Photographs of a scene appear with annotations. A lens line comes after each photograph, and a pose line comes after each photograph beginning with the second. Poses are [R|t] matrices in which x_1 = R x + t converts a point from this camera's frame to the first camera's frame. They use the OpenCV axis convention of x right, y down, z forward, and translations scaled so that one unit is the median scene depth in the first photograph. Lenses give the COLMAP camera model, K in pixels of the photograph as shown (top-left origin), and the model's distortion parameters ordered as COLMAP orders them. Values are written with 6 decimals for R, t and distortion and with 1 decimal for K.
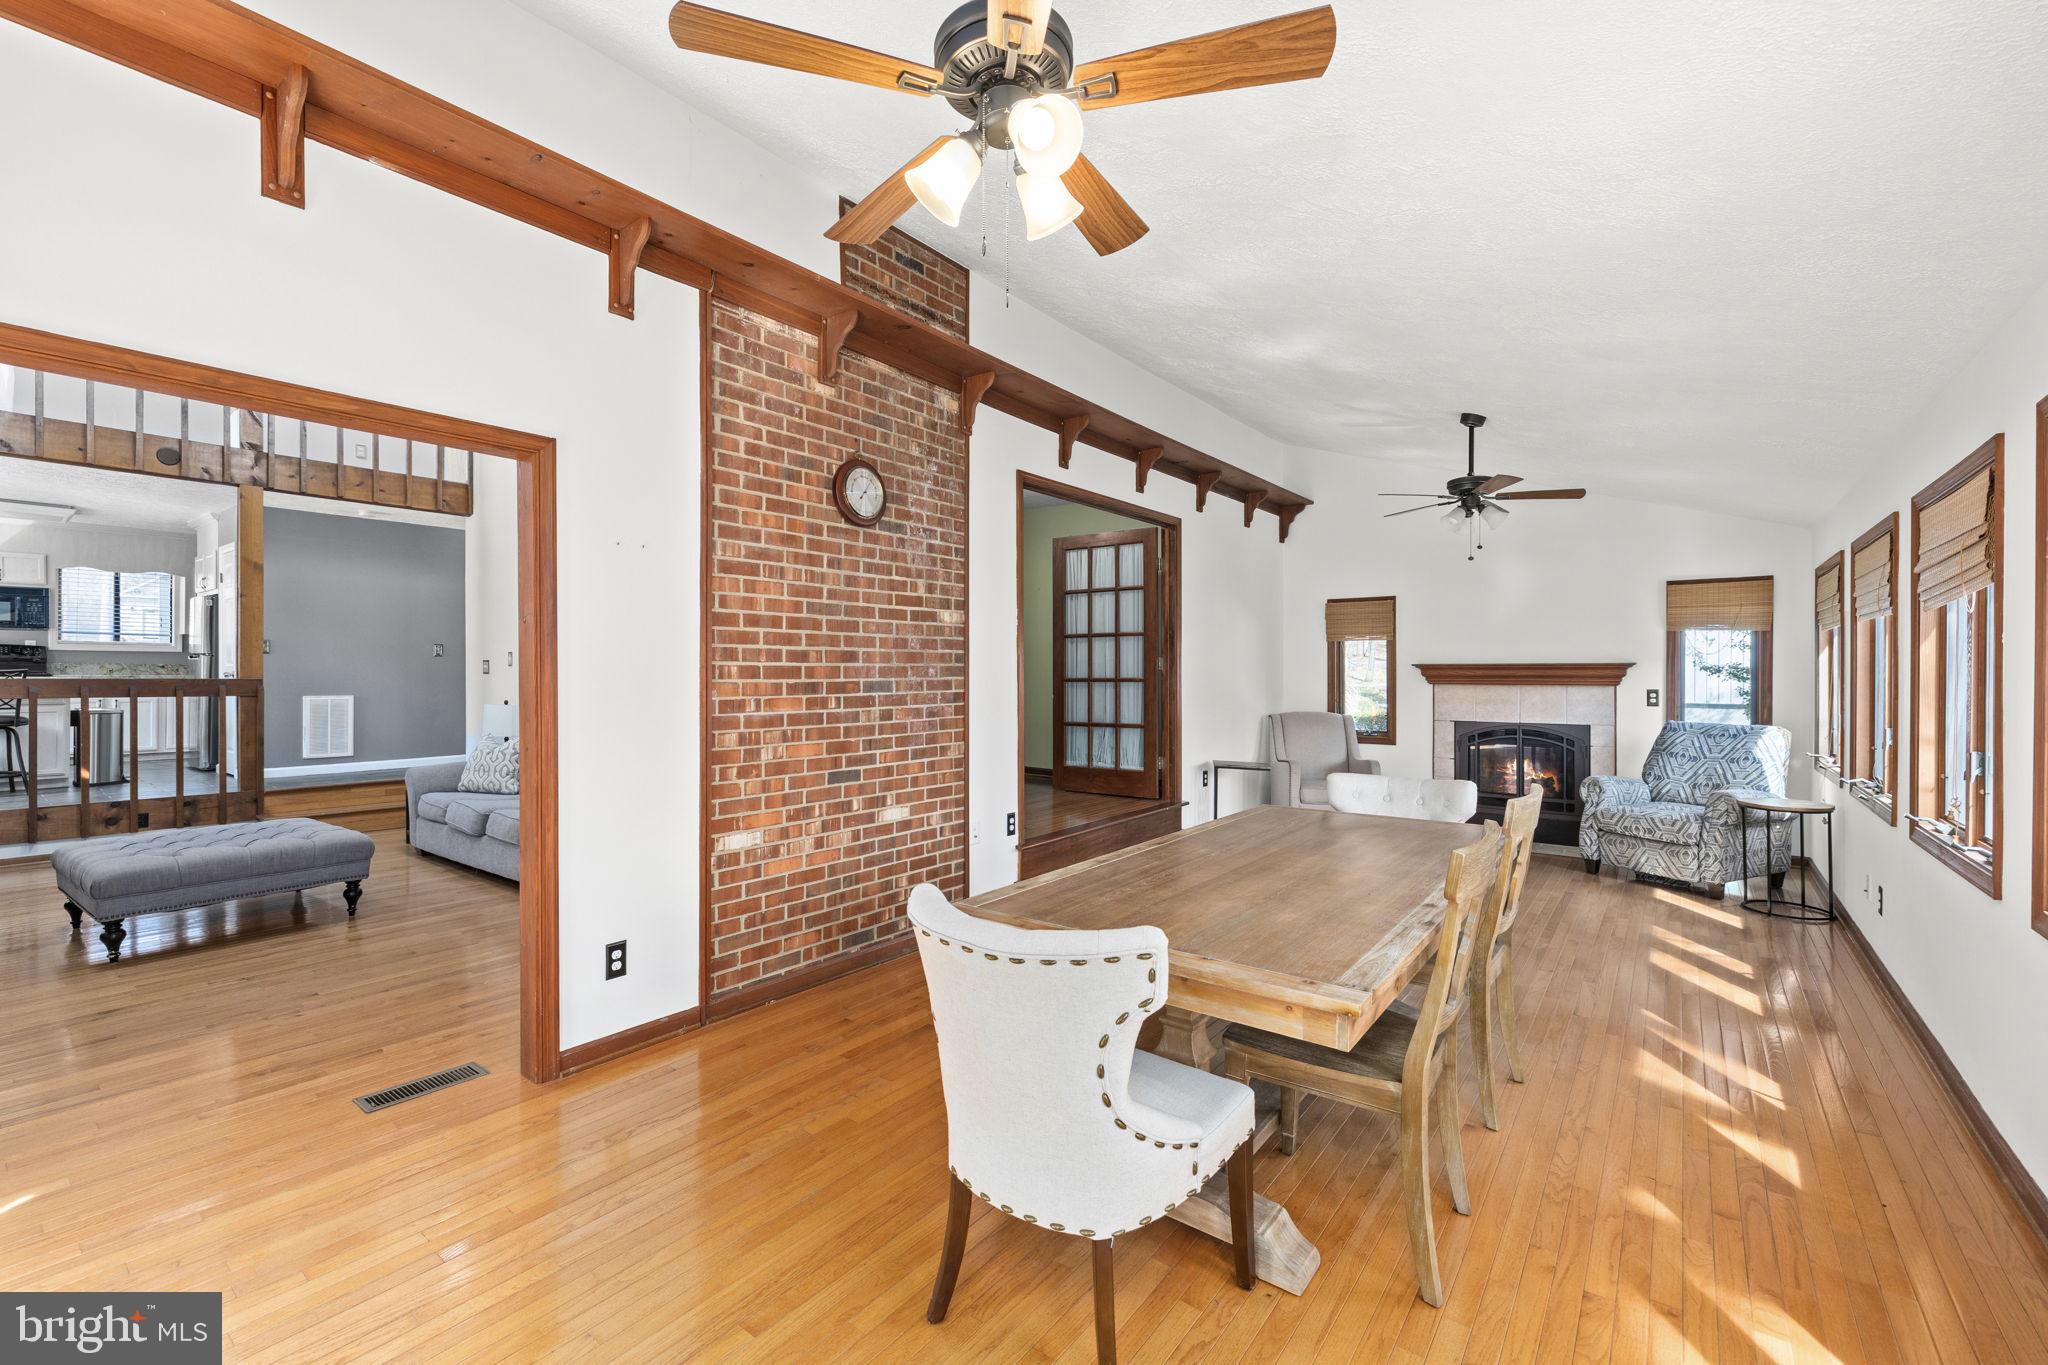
lens RADIAL K [[850.4, 0, 1019.0], [0, 850.4, 677.9], [0, 0, 1]] dist [0.002667, 0.000403]
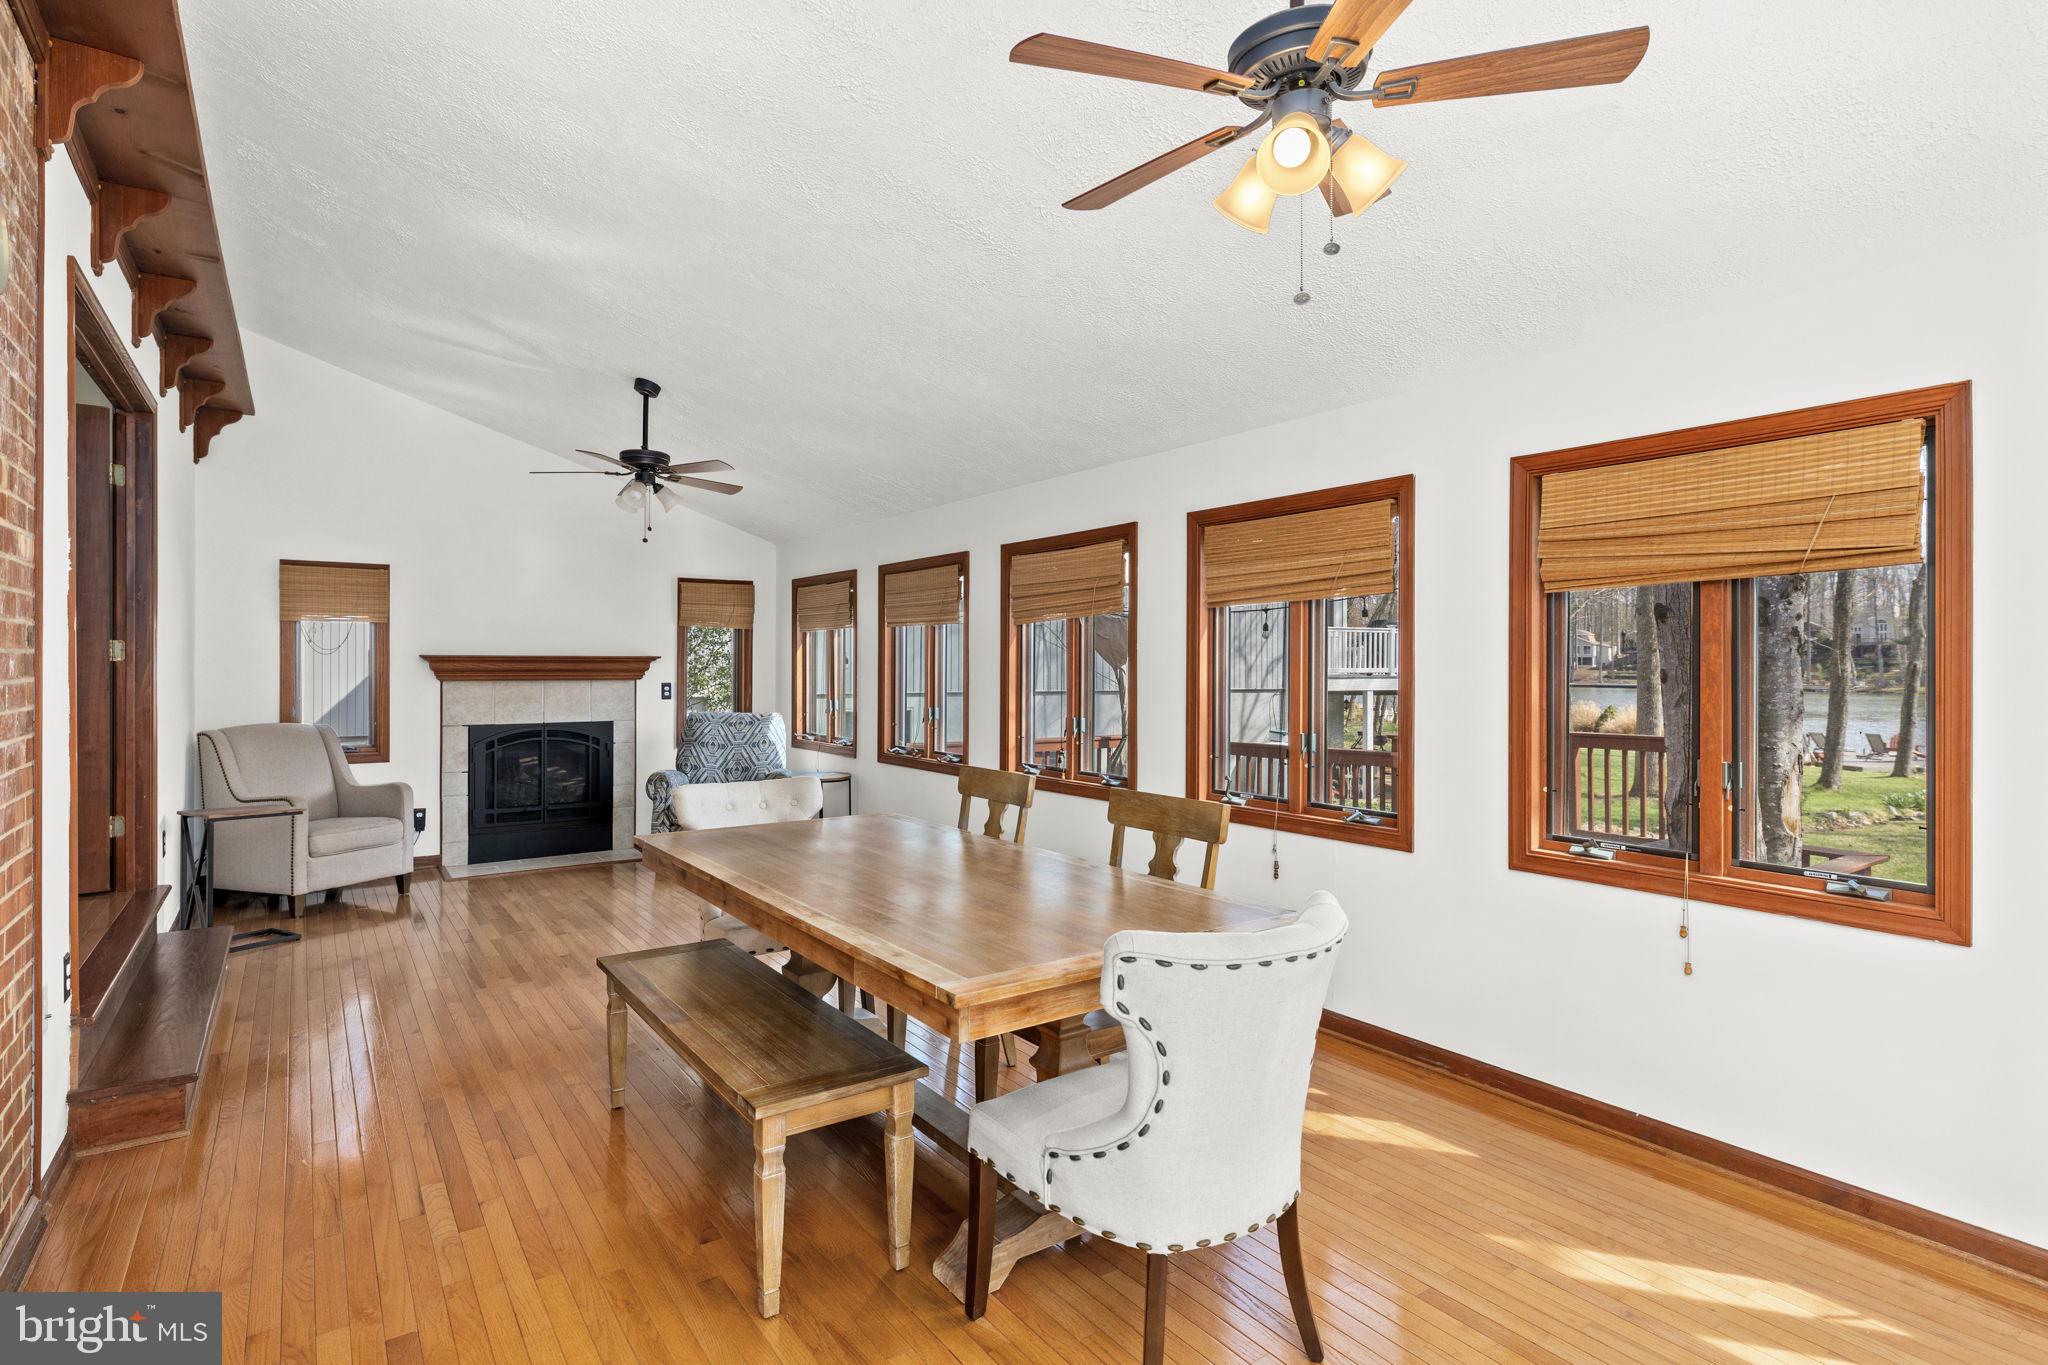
lens RADIAL K [[1018.6, 0, 1022.1], [0, 1018.6, 677.5], [0, 0, 1]] dist [-0.006656, -0.000410]
pose [[0.317762, -0.009542, 0.948122, -0.273950], [0.004782, 0.999953, 0.008461, -0.001123], [-0.948158, 0.001846, 0.317793, 0.206111]]
